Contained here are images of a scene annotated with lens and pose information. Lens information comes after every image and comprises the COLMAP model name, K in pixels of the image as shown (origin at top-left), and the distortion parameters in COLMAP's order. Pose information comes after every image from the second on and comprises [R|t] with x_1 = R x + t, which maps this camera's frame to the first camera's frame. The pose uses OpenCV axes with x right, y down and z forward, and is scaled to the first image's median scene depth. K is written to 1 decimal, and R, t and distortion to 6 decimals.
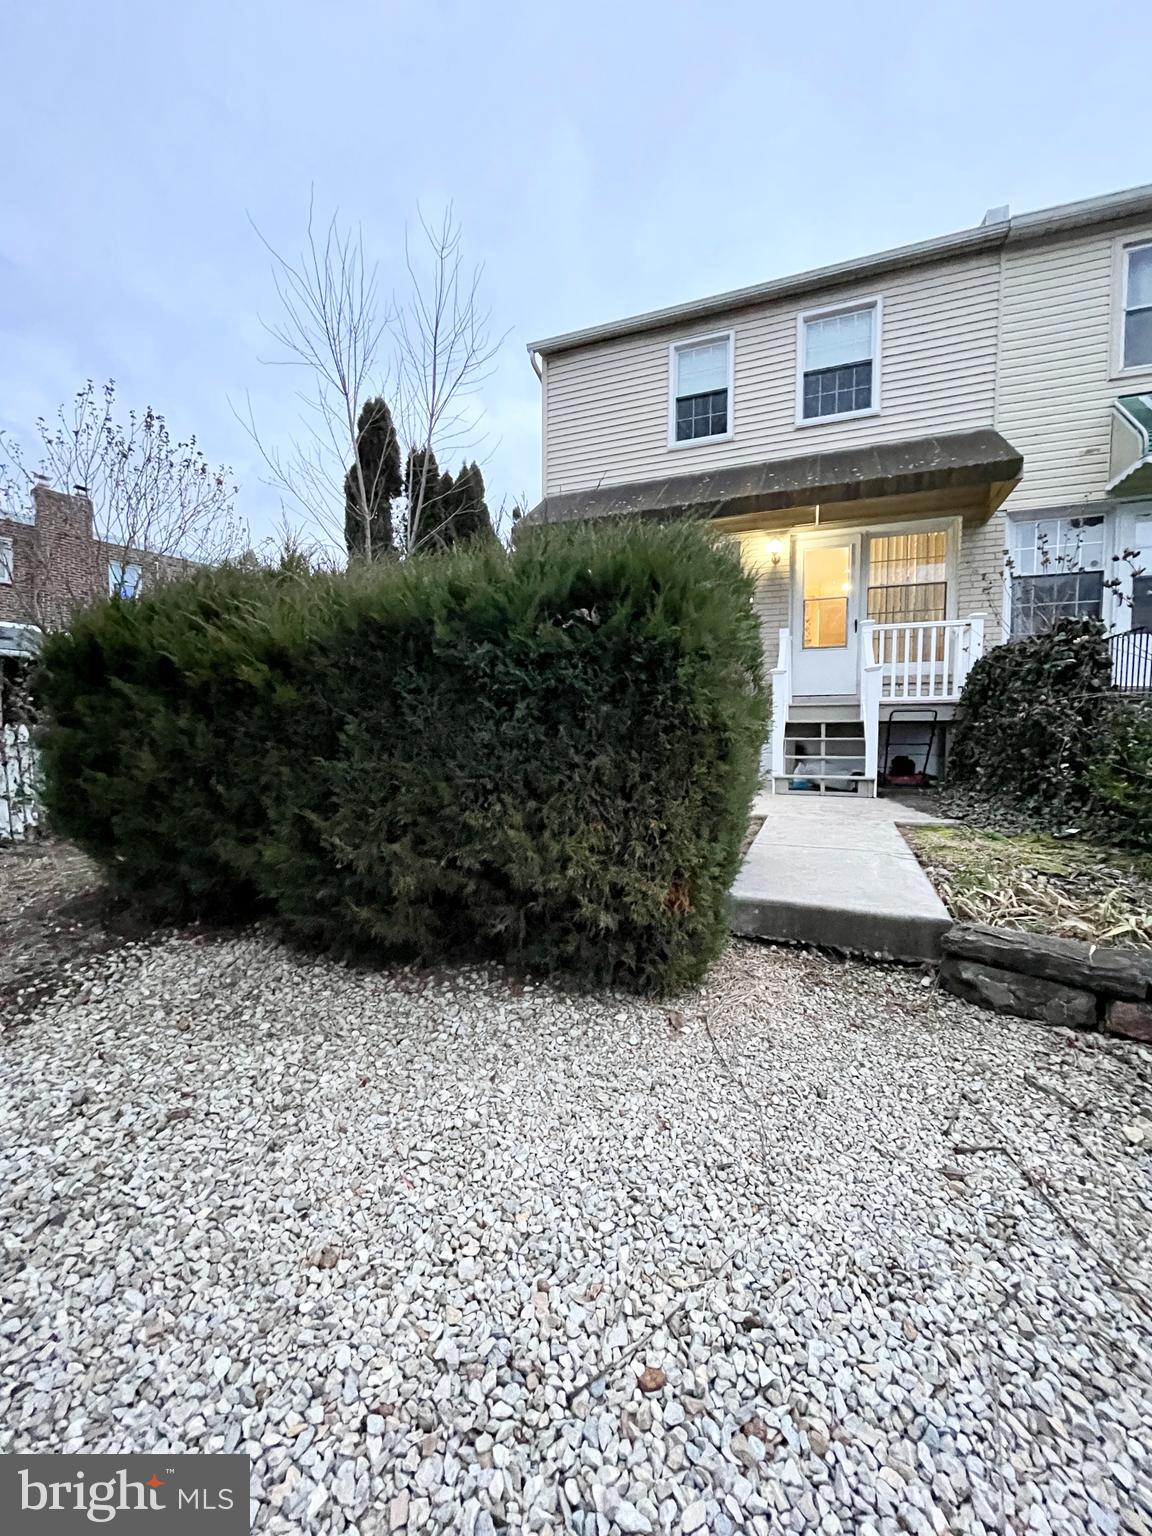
lens RADIAL K [[620.3, 0, 570.9], [0, 620.3, 774.7], [0, 0, 1]] dist [-0.000347, -0.001012]
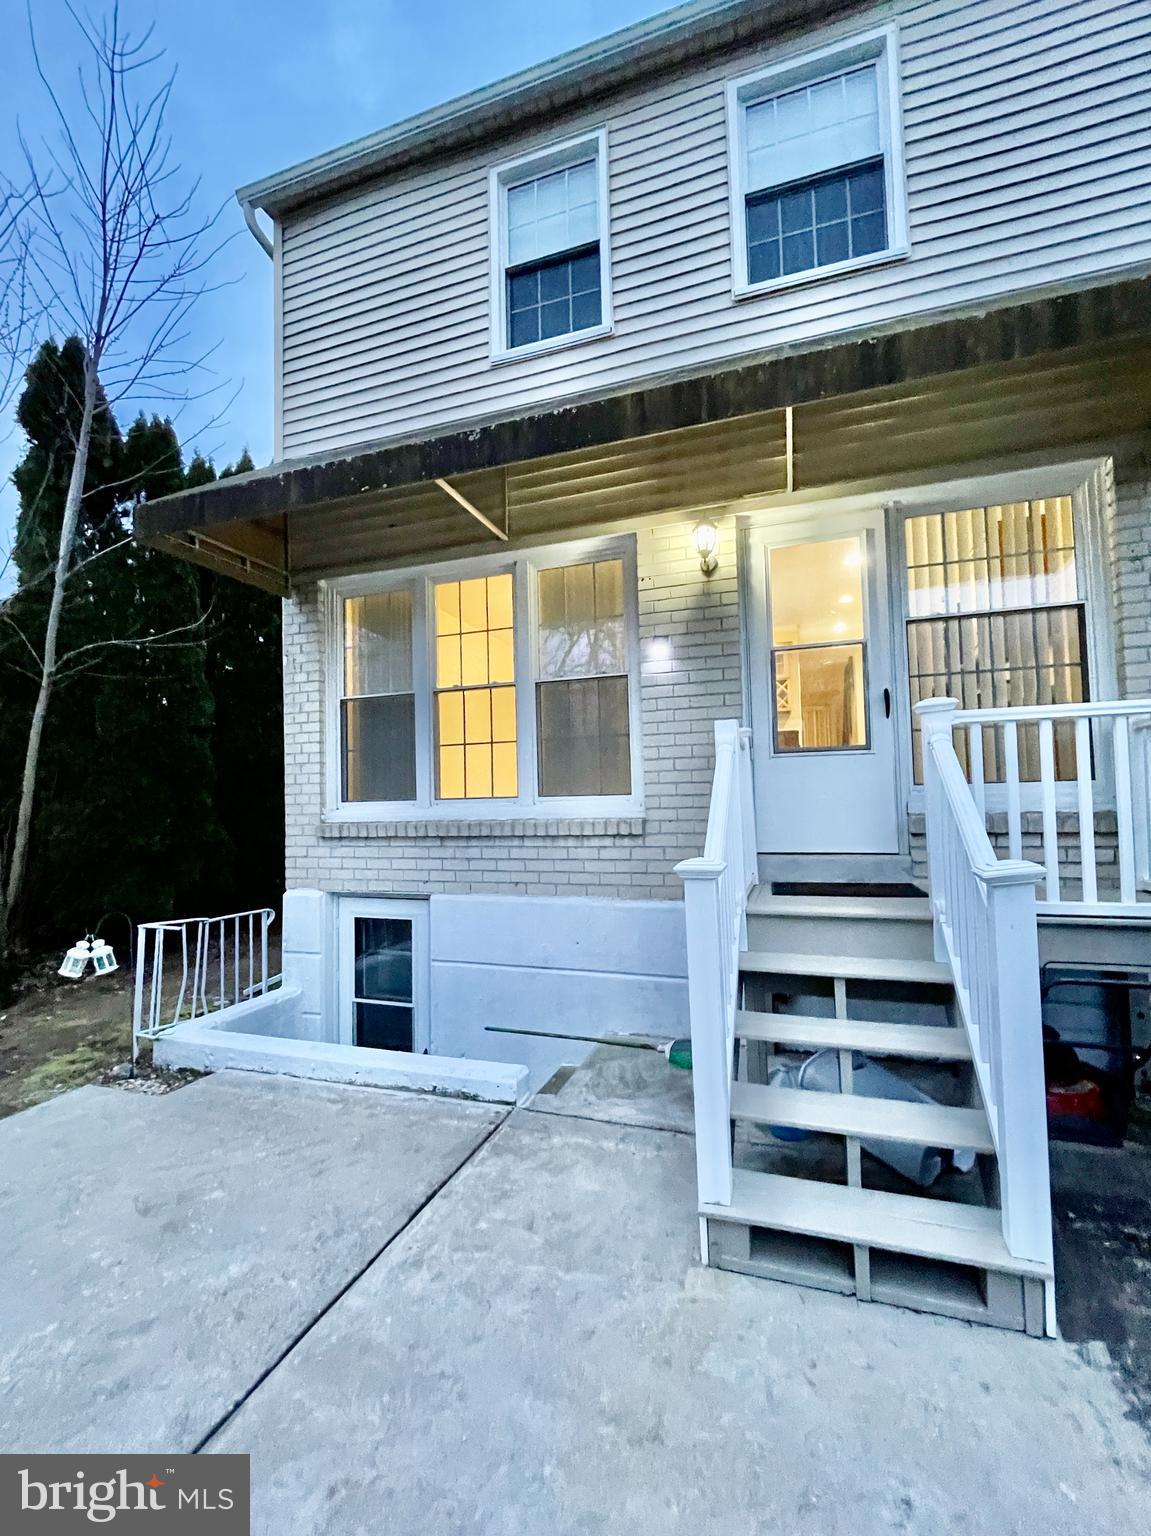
lens RADIAL K [[620.3, 0, 583.9], [0, 620.3, 766.5], [0, 0, 1]] dist [-0.000347, -0.001012]
pose [[0.998663, -0.028962, 0.042812, 0.210984], [0.032369, 0.996176, -0.081155, -0.159706], [-0.040298, 0.082433, 0.995782, 0.545709]]
